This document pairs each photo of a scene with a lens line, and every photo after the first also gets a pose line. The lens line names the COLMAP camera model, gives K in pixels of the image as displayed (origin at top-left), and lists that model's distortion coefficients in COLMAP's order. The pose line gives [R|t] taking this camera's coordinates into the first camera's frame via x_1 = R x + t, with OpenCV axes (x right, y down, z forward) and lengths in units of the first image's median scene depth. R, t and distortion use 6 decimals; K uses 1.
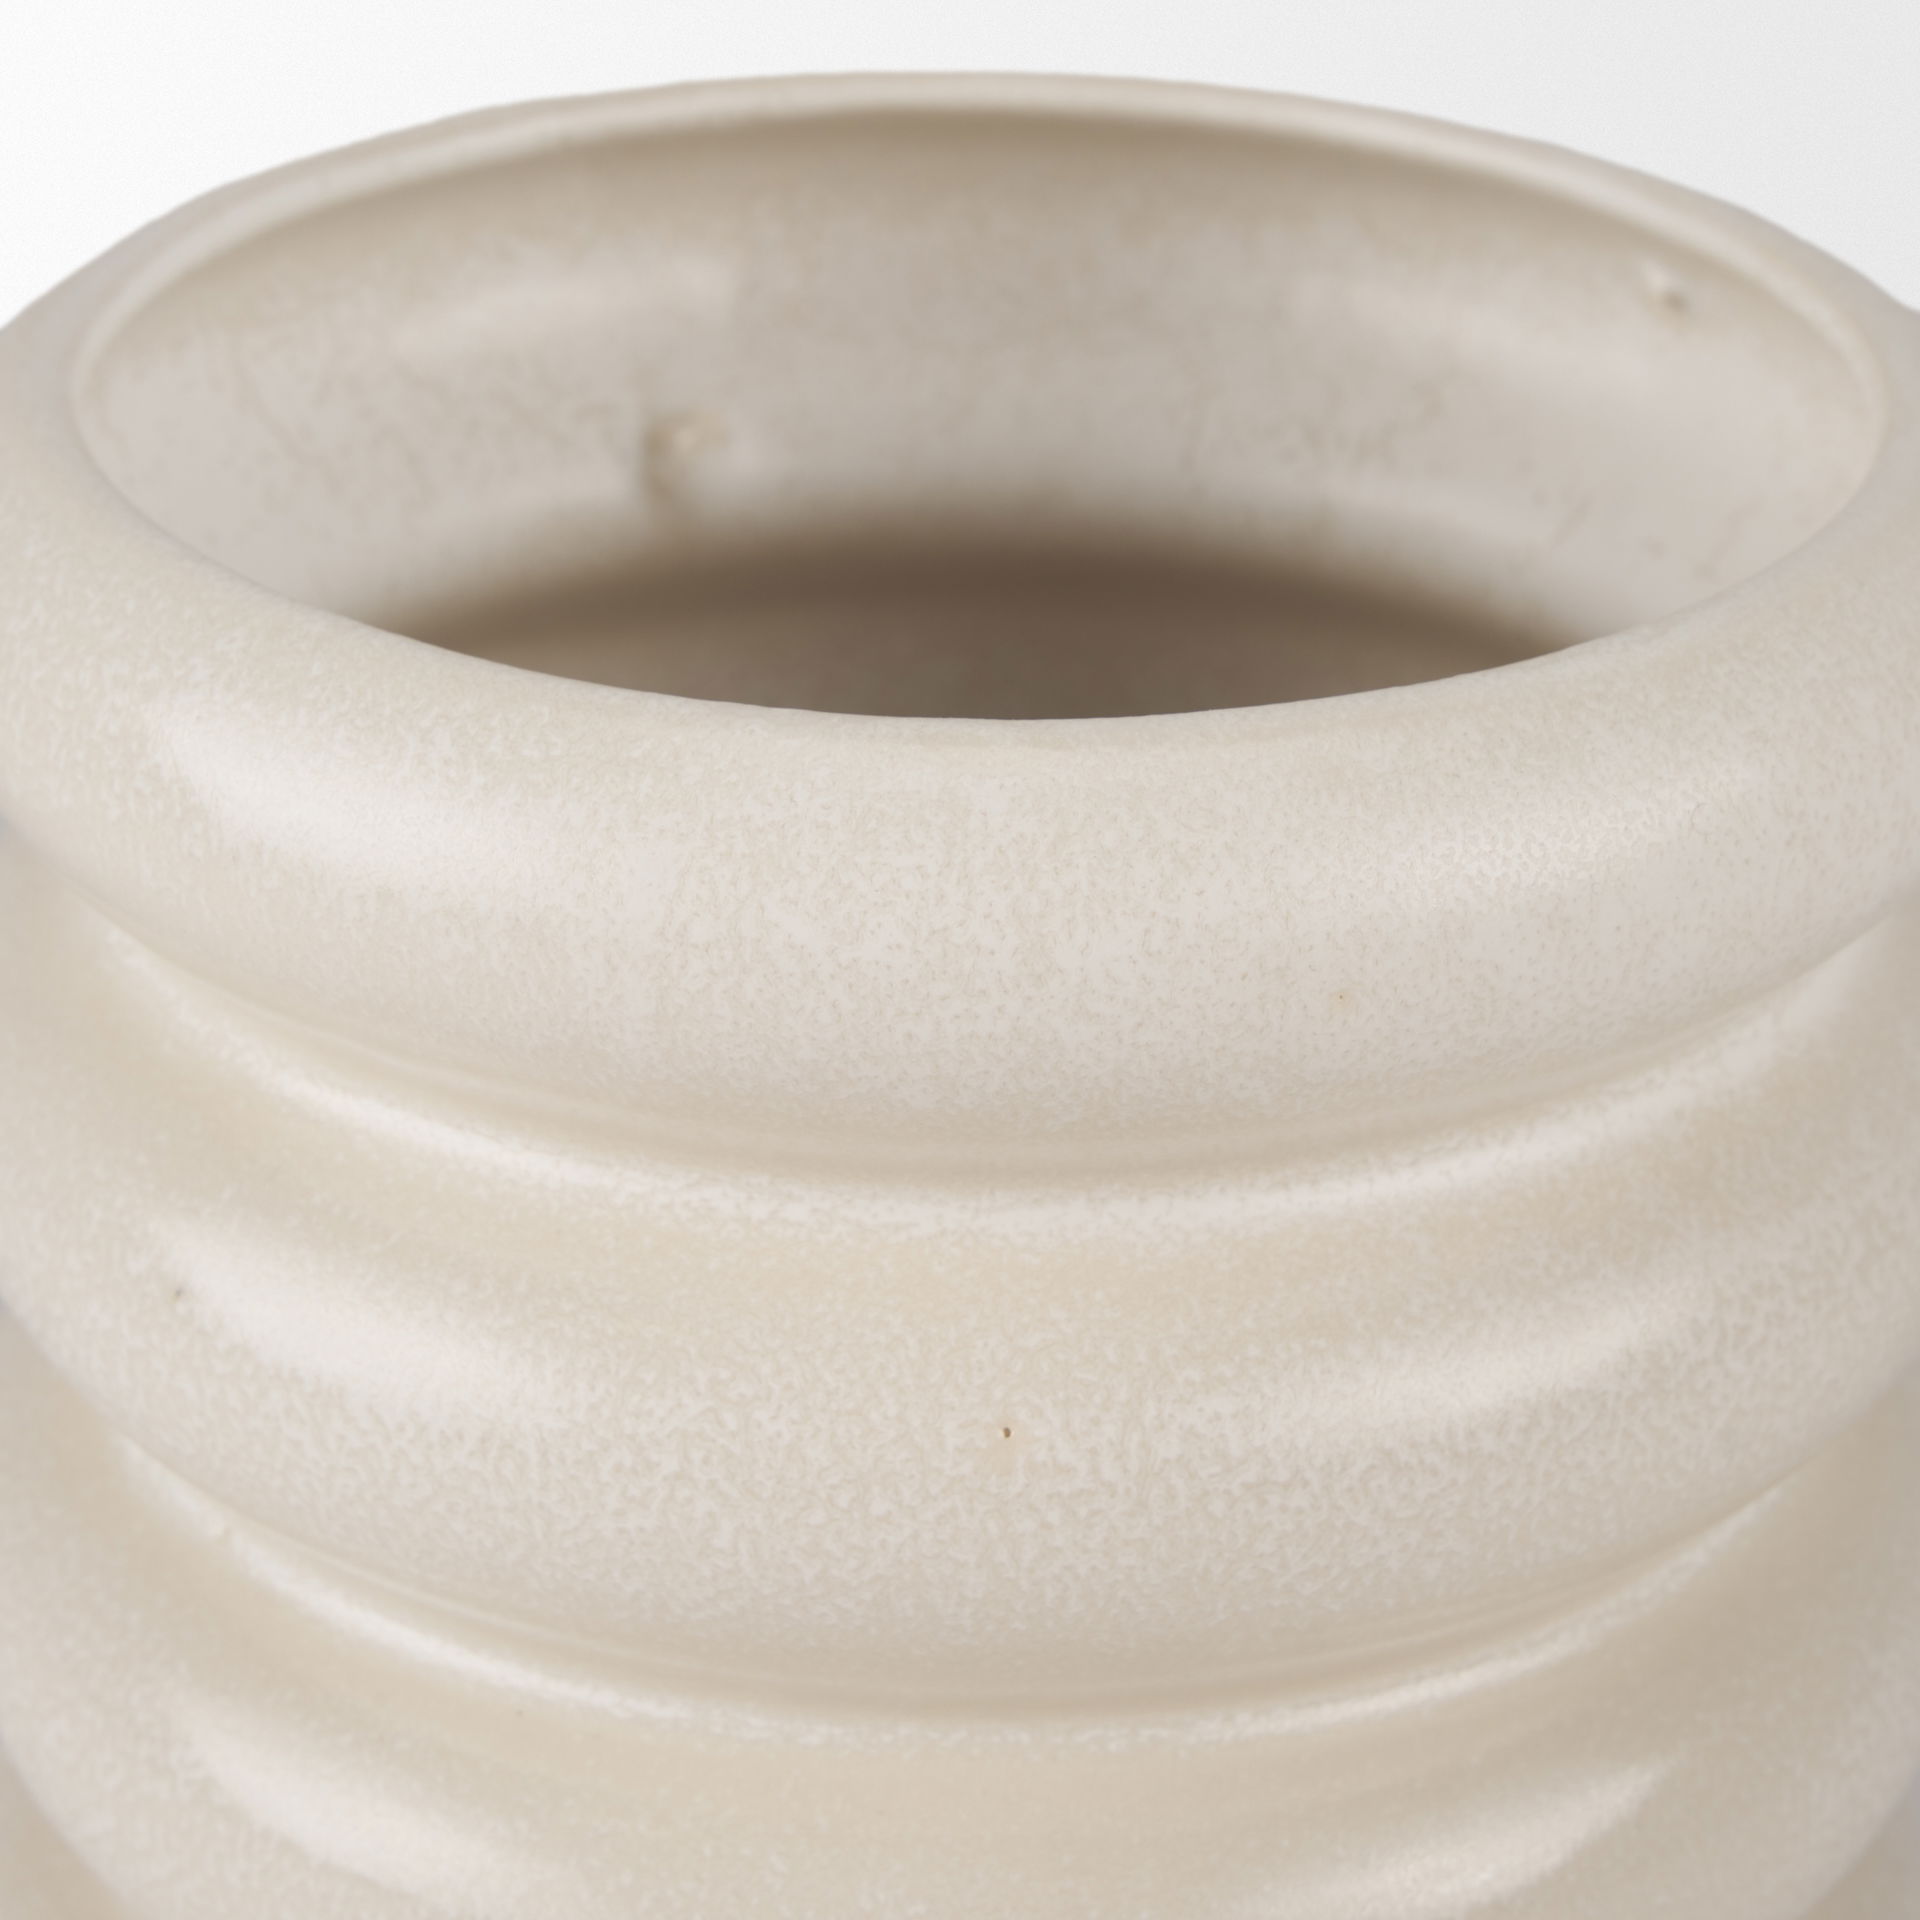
lens RADIAL K [[7100.5, 0, 955.2], [0, 7100.5, 955.6], [0, 0, 1]] dist [-0.010813, 0.000000]
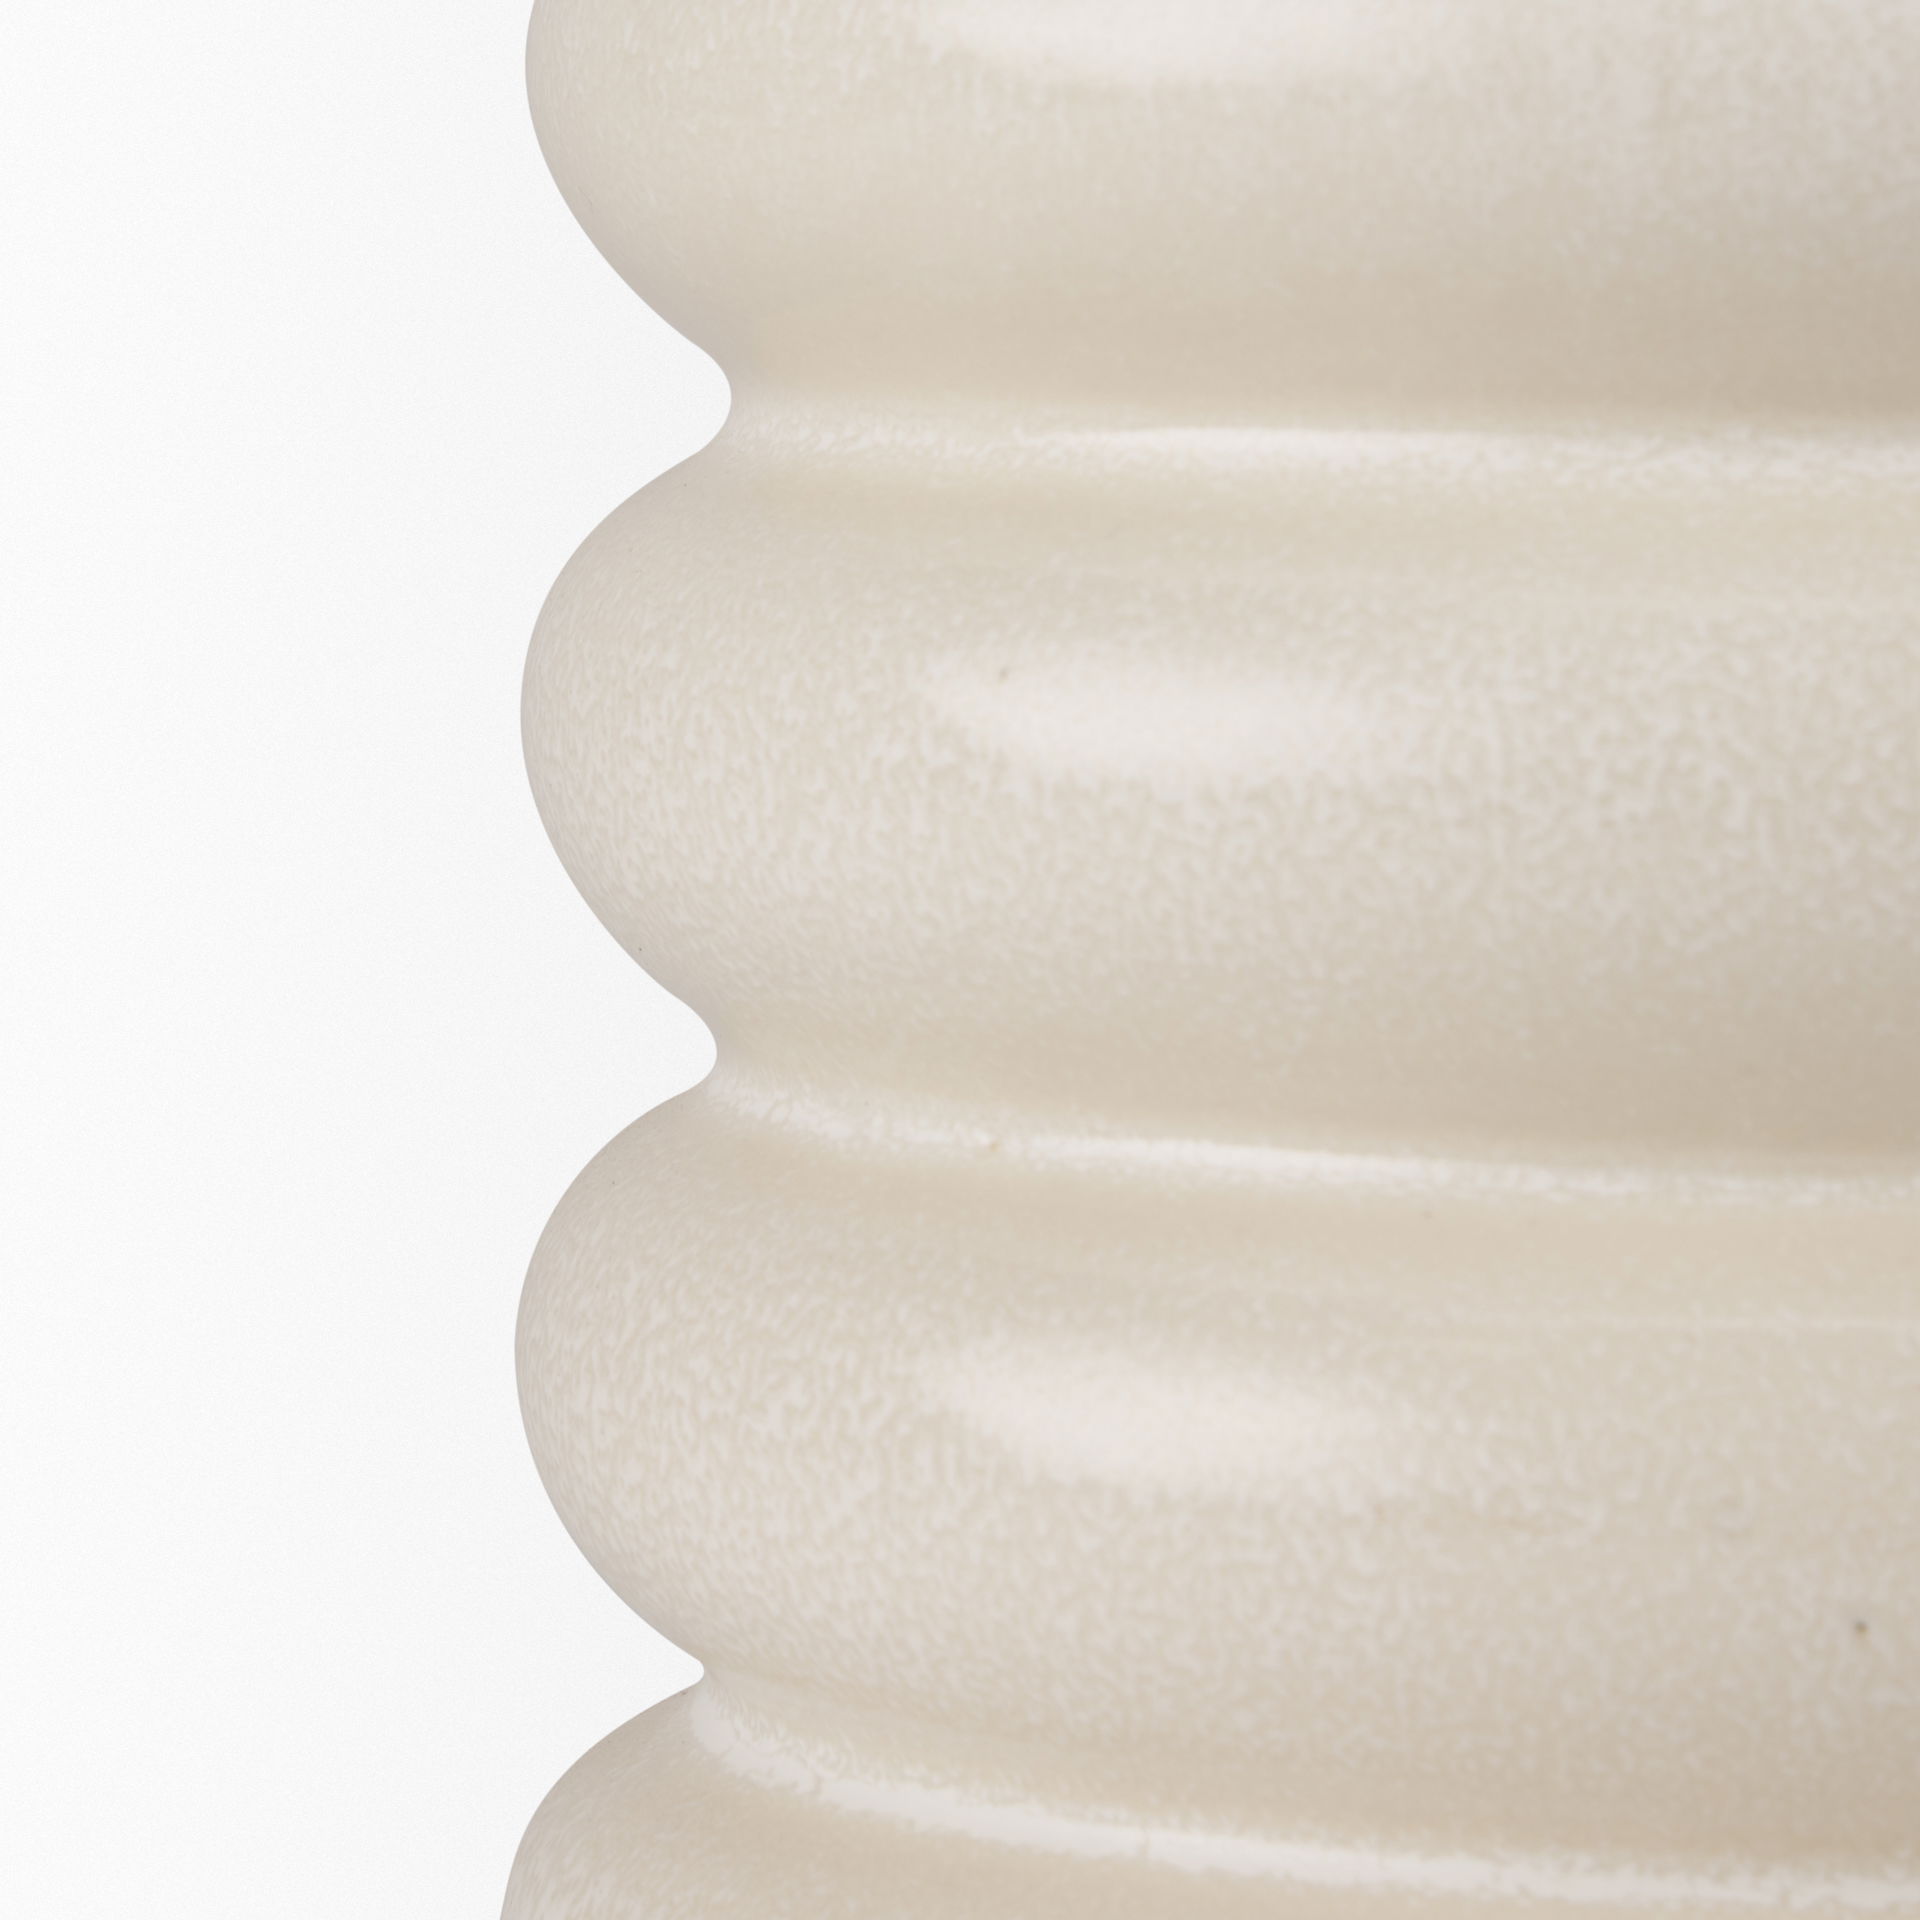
lens RADIAL K [[10858.8, 0, 958.9], [0, 10858.8, 946.0], [0, 0, 1]] dist [0.126143, 0.000000]
pose [[0.994974, -0.019075, 0.098296, -0.241755], [0.053973, 0.929030, -0.366048, 0.541851], [-0.084338, 0.369513, 0.925390, -0.144594]]
